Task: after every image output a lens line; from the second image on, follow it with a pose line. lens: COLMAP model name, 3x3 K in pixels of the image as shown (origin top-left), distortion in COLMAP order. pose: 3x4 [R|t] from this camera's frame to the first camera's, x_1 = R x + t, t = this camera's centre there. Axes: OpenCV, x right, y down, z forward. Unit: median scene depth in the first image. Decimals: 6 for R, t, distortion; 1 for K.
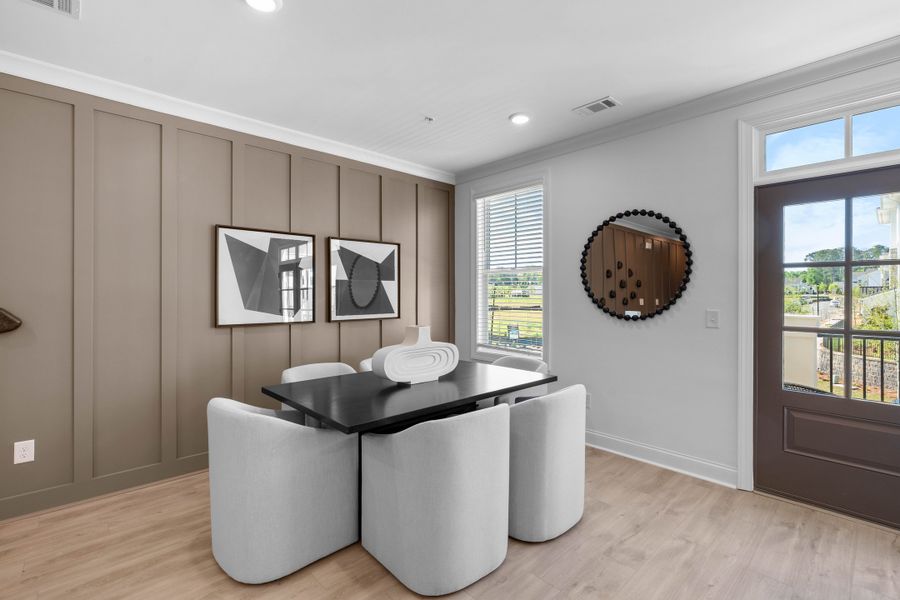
lens RADIAL K [[410.3, 0, 419.1], [0, 410.3, 294.6], [0, 0, 1]] dist [0.000899, 0.000346]
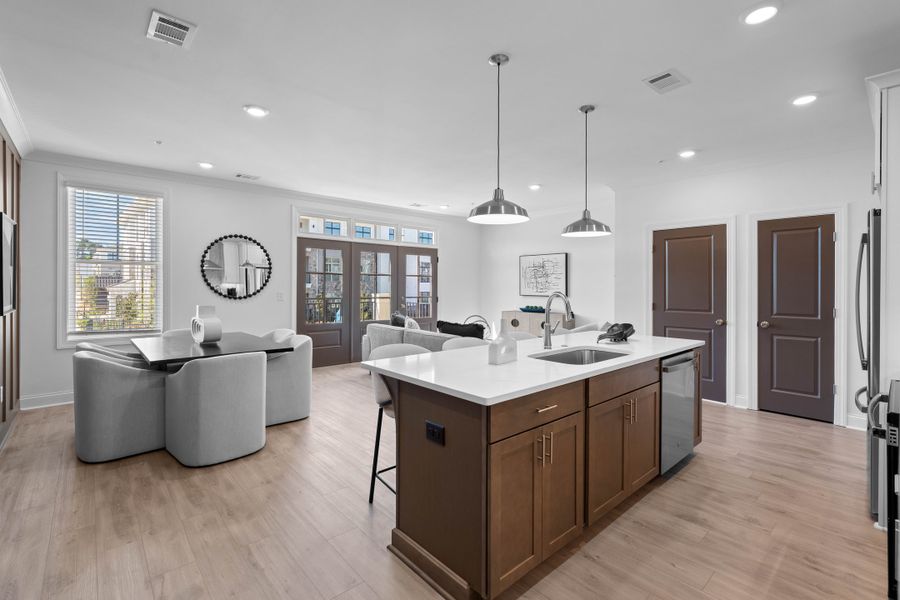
lens RADIAL K [[404.6, 0, 447.7], [0, 404.6, 284.0], [0, 0, 1]] dist [-0.012994, 0.000594]
pose [[0.024171, 0.003700, 0.999701, -1.190864], [-0.005045, 0.999981, -0.003579, 0.001745], [-0.999695, -0.004957, 0.024190, 0.092398]]
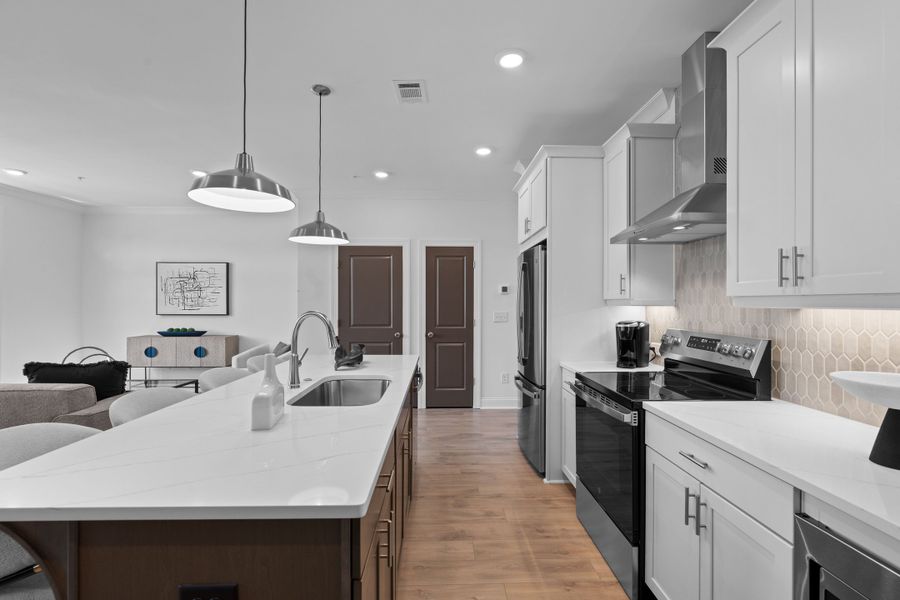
lens RADIAL K [[406.3, 0, 450.0], [0, 406.3, 300.0], [0, 0, 1]] dist [-0.008105, -0.000274]
pose [[-0.752204, 0.001909, 0.658928, -0.942818], [-0.003181, 0.999974, -0.006529, 0.000115], [-0.658923, -0.007007, -0.752178, 0.218866]]
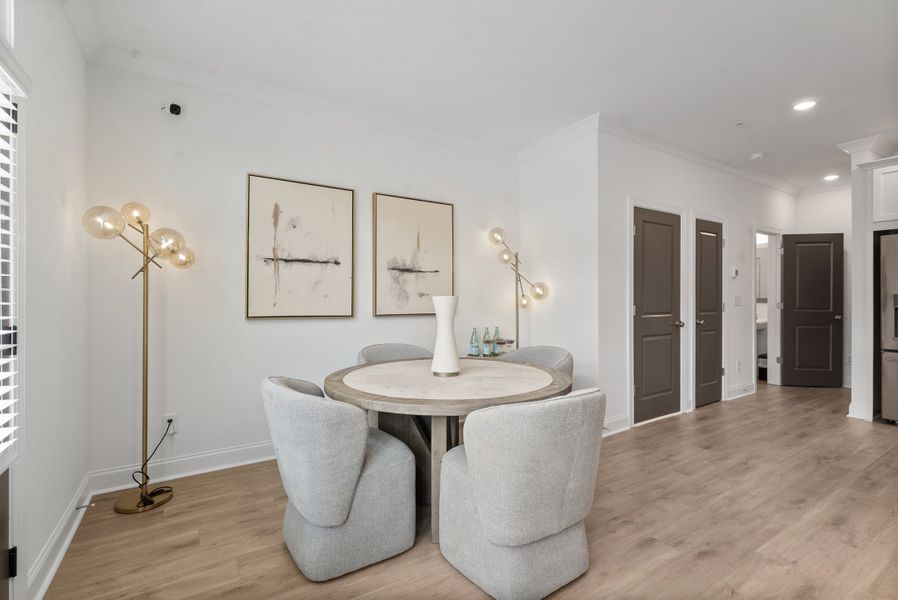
lens RADIAL K [[401.3, 0, 449.0], [0, 401.3, 300.0], [0, 0, 1]] dist [-0.004565, 0.000063]
pose [[-0.984092, -0.001471, 0.177655, 0.731610], [-0.000223, 0.999975, 0.007043, 0.041632], [-0.177661, 0.006891, -0.984068, 0.533447]]
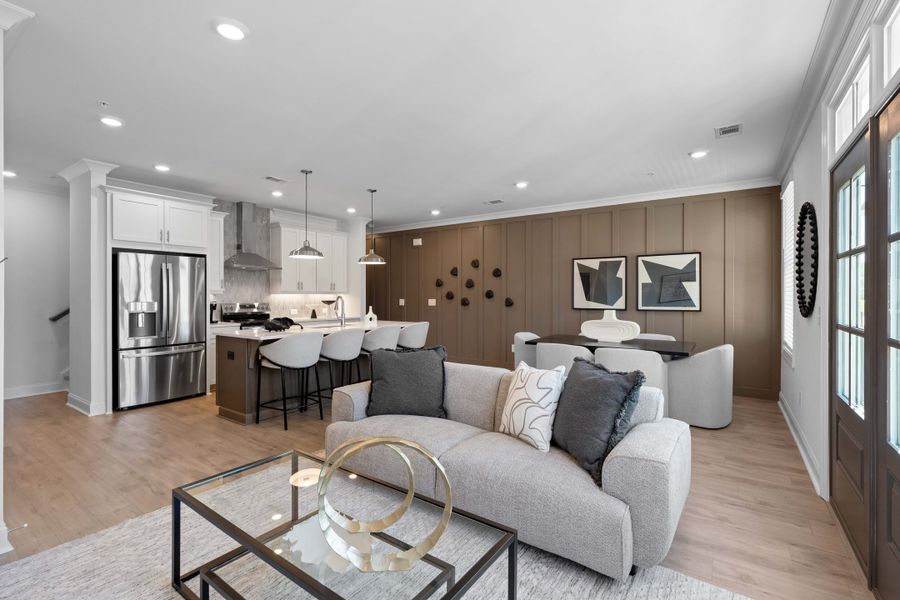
lens RADIAL K [[405.7, 0, 451.1], [0, 405.7, 296.2], [0, 0, 1]] dist [0.008475, -0.000001]
pose [[0.221079, 0.003959, -0.975248, 1.296987], [-0.000001, 0.999992, 0.004060, 0.008122], [0.975256, -0.000896, 0.221077, -0.031614]]
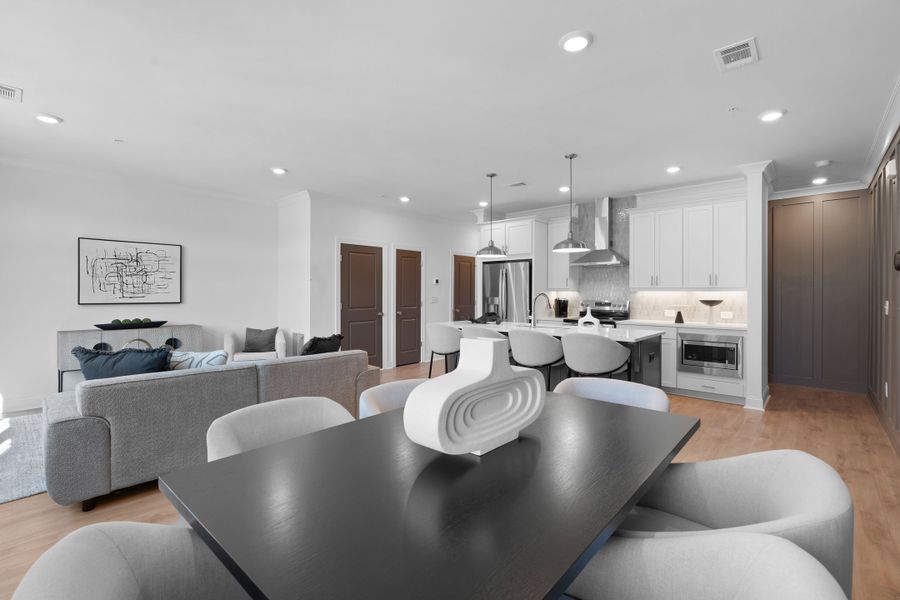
lens RADIAL K [[413.3, 0, 447.0], [0, 413.3, 294.5], [0, 0, 1]] dist [-0.000124, 0.000095]
pose [[-0.996066, -0.002220, -0.088586, 0.092535], [-0.002412, 0.999995, 0.002060, 0.018194], [0.088581, 0.002265, -0.996066, 1.309315]]
